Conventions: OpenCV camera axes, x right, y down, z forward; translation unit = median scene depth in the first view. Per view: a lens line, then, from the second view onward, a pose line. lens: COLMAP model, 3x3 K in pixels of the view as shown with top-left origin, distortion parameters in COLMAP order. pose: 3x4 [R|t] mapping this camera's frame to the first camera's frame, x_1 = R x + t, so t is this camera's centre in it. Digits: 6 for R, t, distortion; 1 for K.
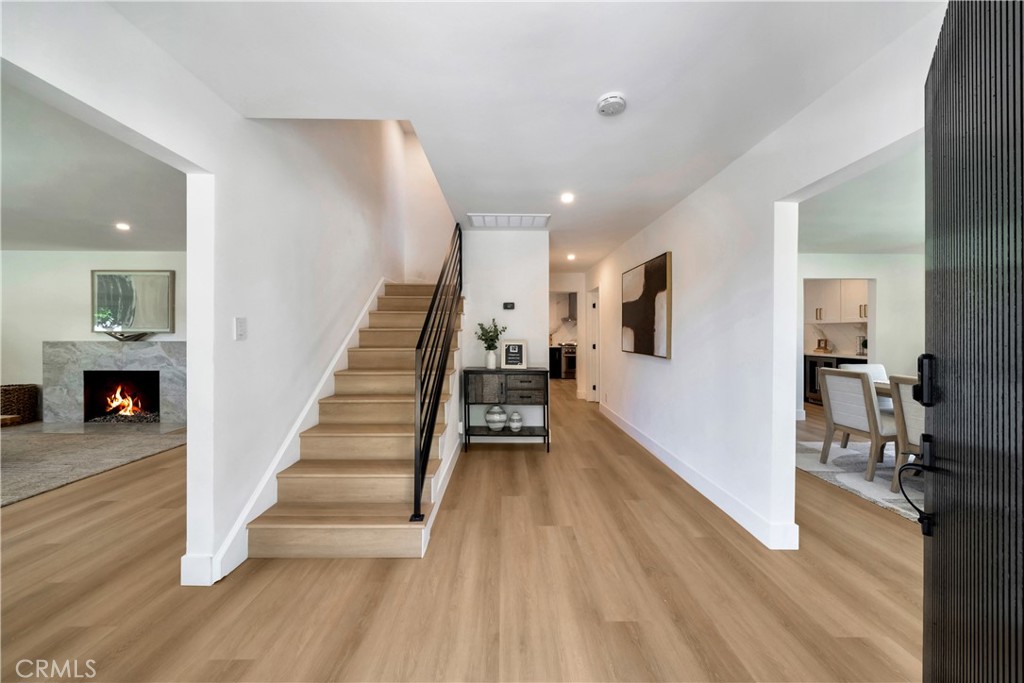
lens RADIAL K [[353.0, 0, 514.6], [0, 353.0, 336.9], [0, 0, 1]] dist [-0.000777, -0.000098]
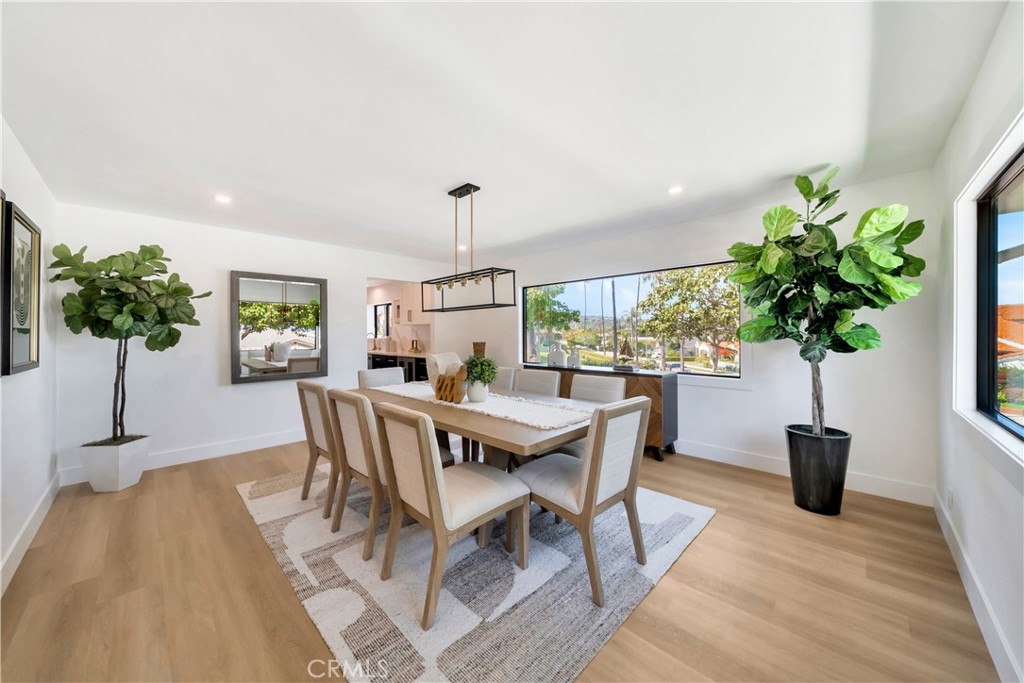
lens RADIAL K [[360.1, 0, 507.9], [0, 360.1, 338.0], [0, 0, 1]] dist [0.000528, 0.000006]
pose [[0.712356, -0.007707, 0.701776, 0.327192], [0.003756, 0.999967, 0.007169, -0.005611], [-0.701808, -0.002471, 0.712362, 0.050830]]
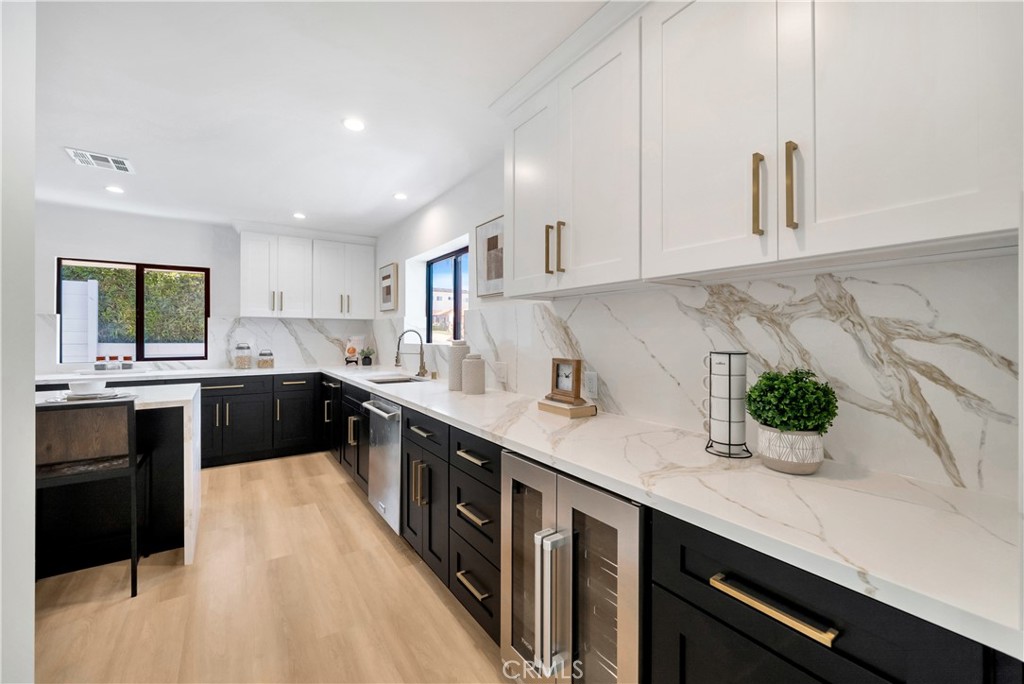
lens RADIAL K [[412.9, 0, 511.5], [0, 412.9, 338.5], [0, 0, 1]] dist [0.001187, 0.000048]
pose [[0.833506, 0.000881, 0.552509, 0.694303], [-0.002443, 0.999995, 0.002091, -0.007621], [-0.552505, -0.003093, 0.833504, 0.795837]]
